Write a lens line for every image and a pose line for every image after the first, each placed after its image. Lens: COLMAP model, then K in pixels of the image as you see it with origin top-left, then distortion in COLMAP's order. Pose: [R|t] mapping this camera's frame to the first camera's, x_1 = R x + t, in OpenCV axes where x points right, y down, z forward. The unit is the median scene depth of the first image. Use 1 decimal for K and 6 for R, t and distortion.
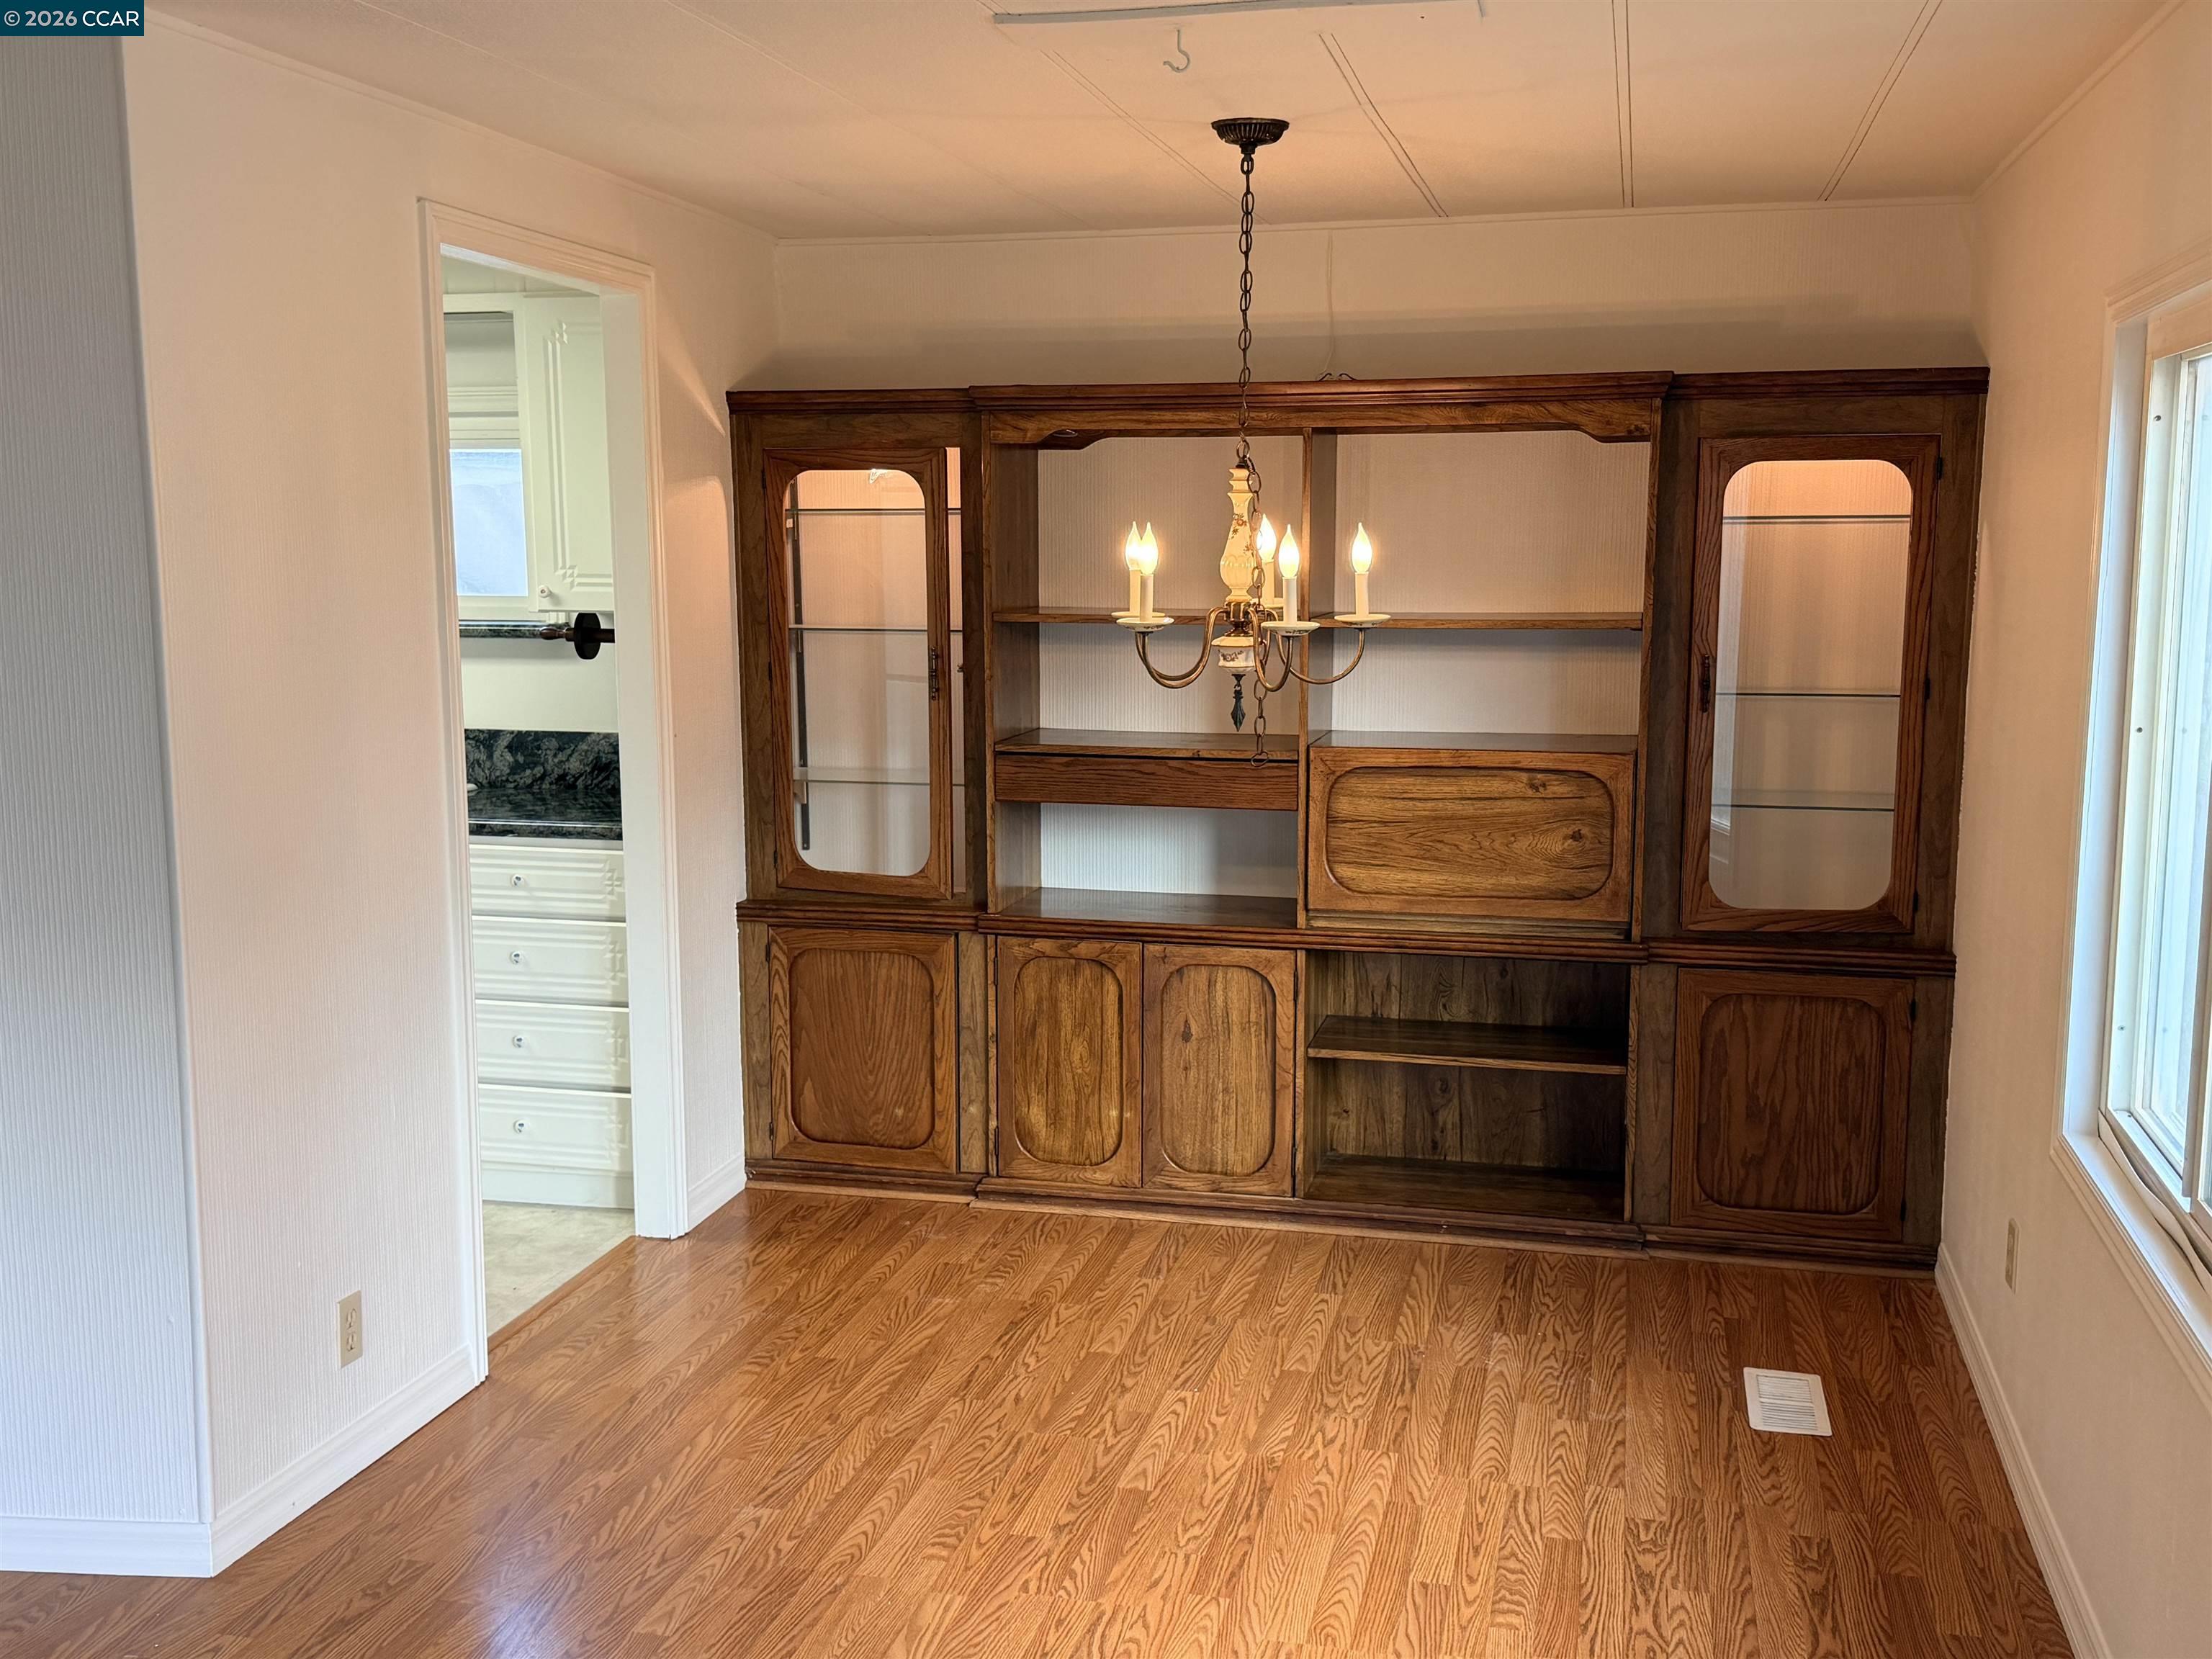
lens RADIAL K [[2136.4, 0, 1118.2], [0, 2136.4, 833.2], [0, 0, 1]] dist [0.066385, -0.010450]
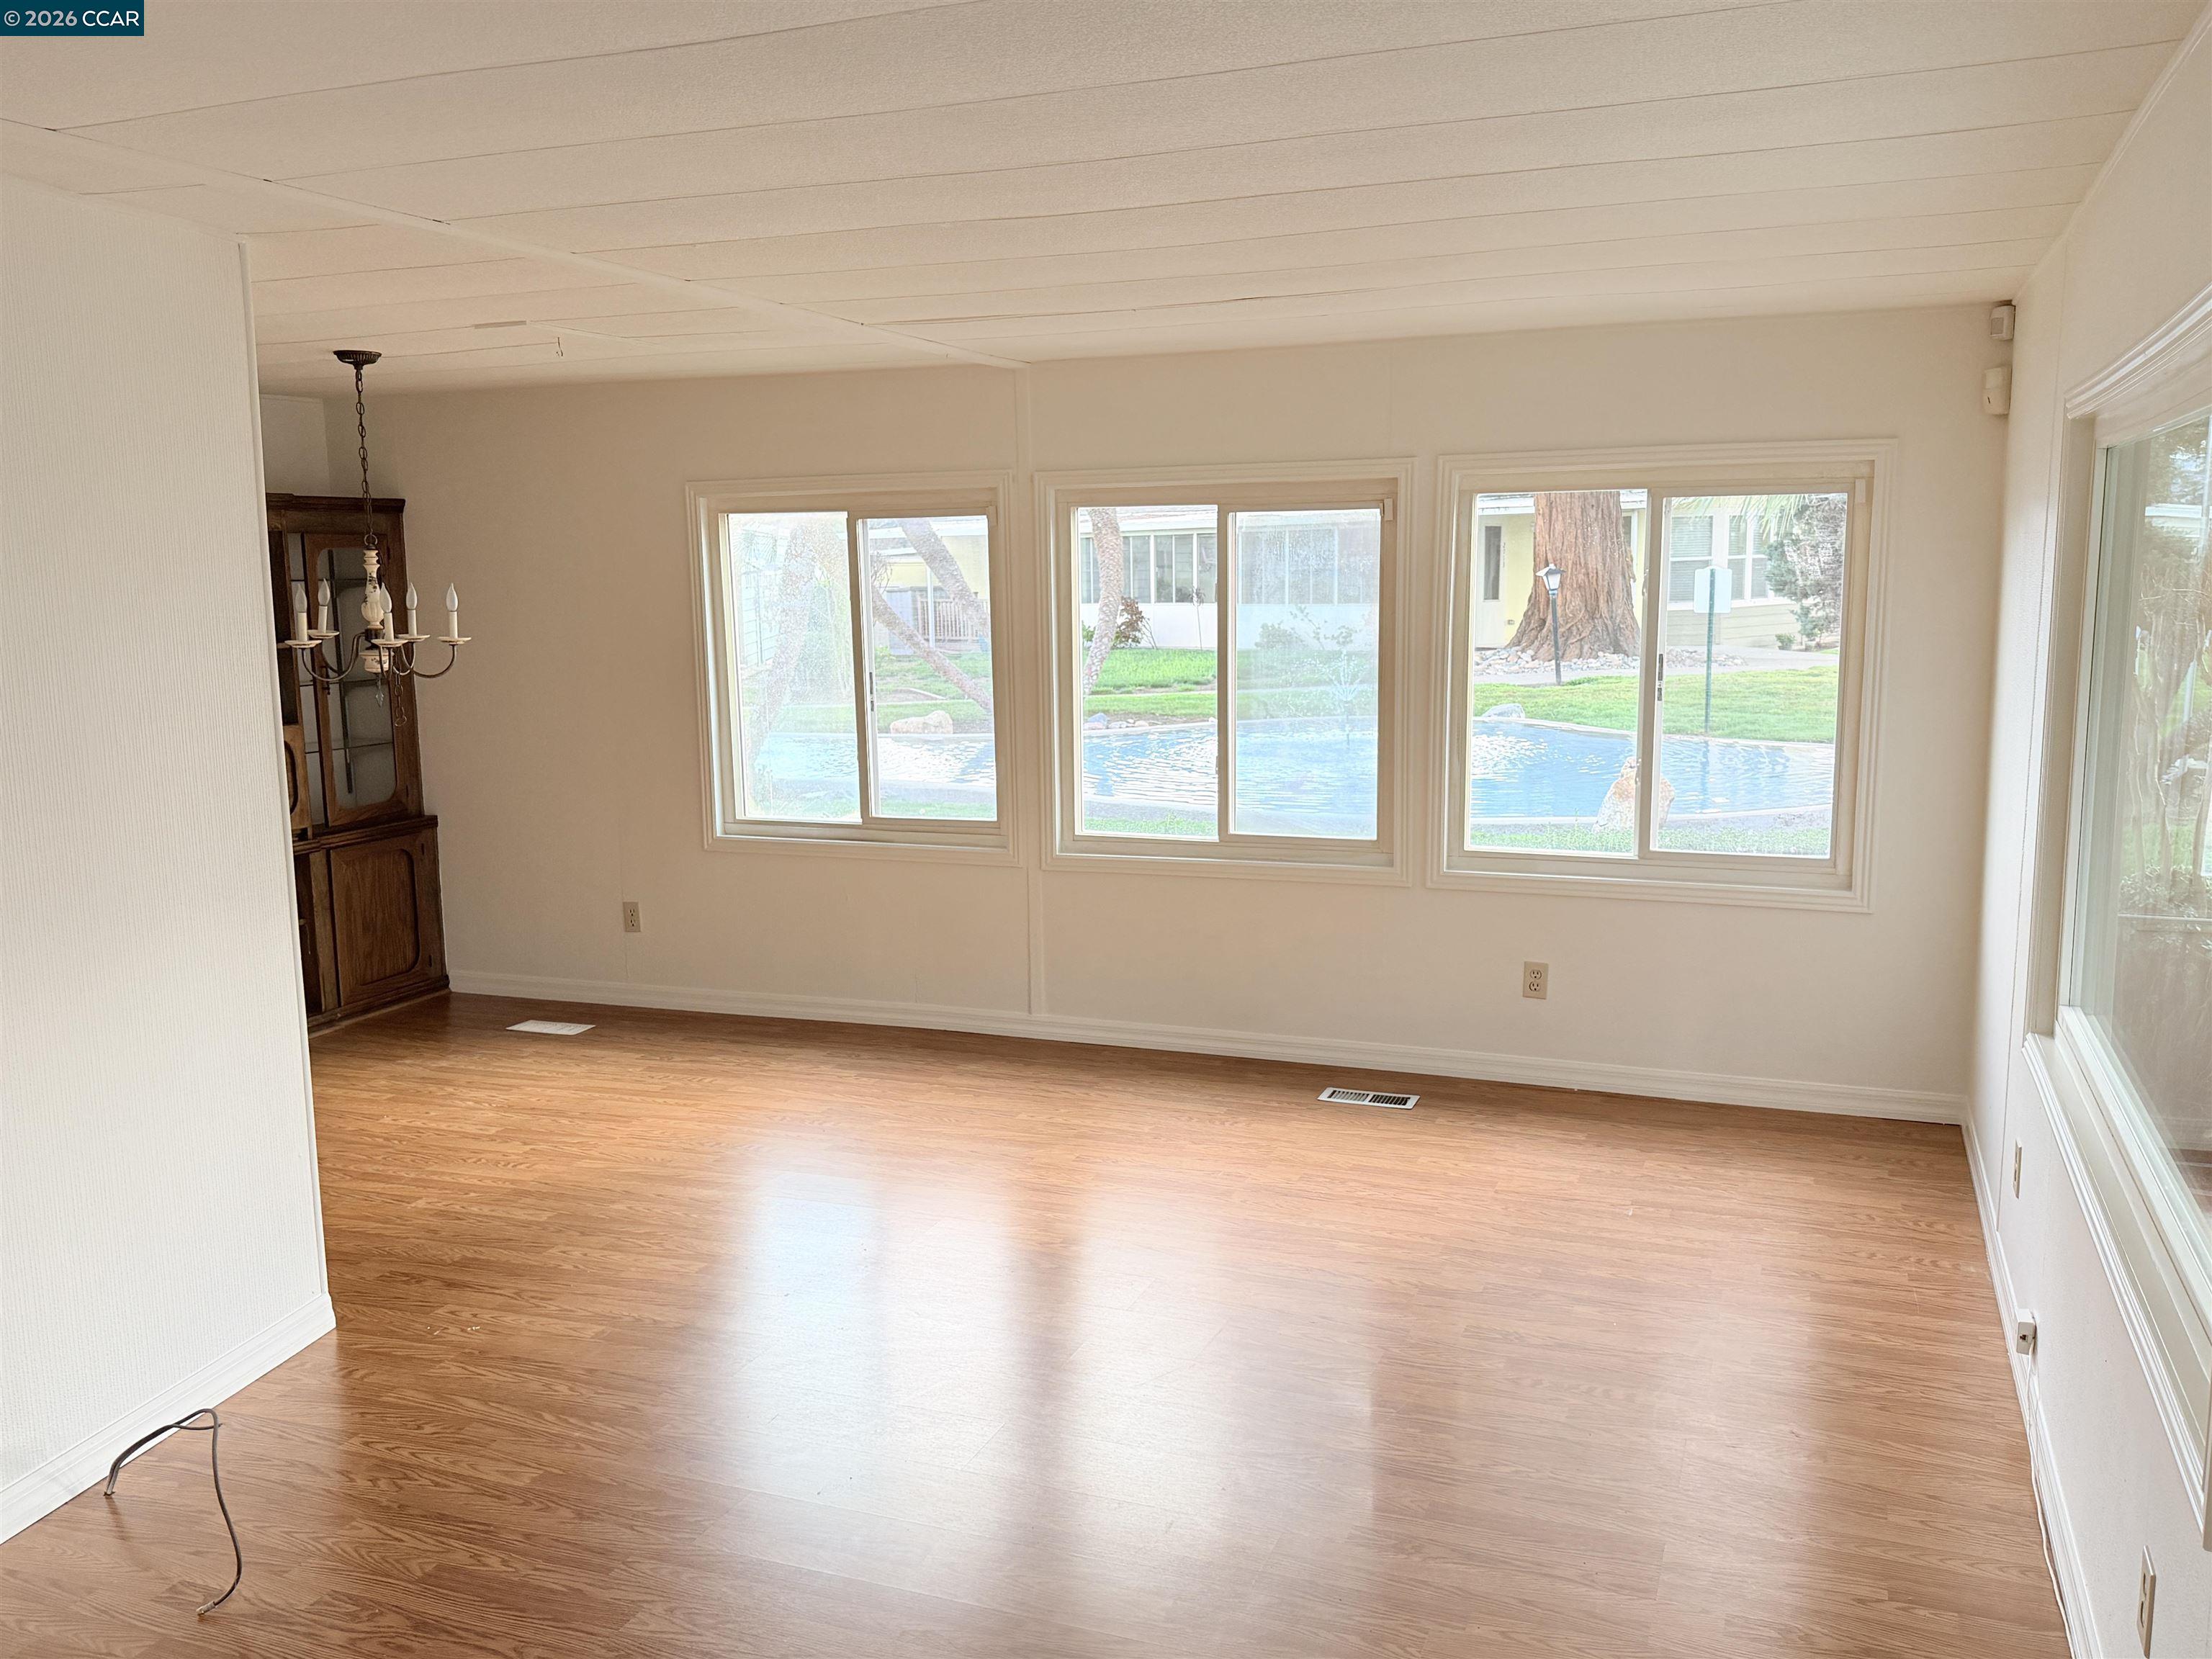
lens RADIAL K [[1842.2, 0, 1106.0], [0, 1842.2, 829.5], [0, 0, 1]] dist [-0.003208, -0.001979]
pose [[0.139348, -0.144598, 0.979629, -1.075004], [0.152428, 0.980623, 0.123062, -0.037548], [-0.978441, 0.132174, 0.158689, 0.187657]]
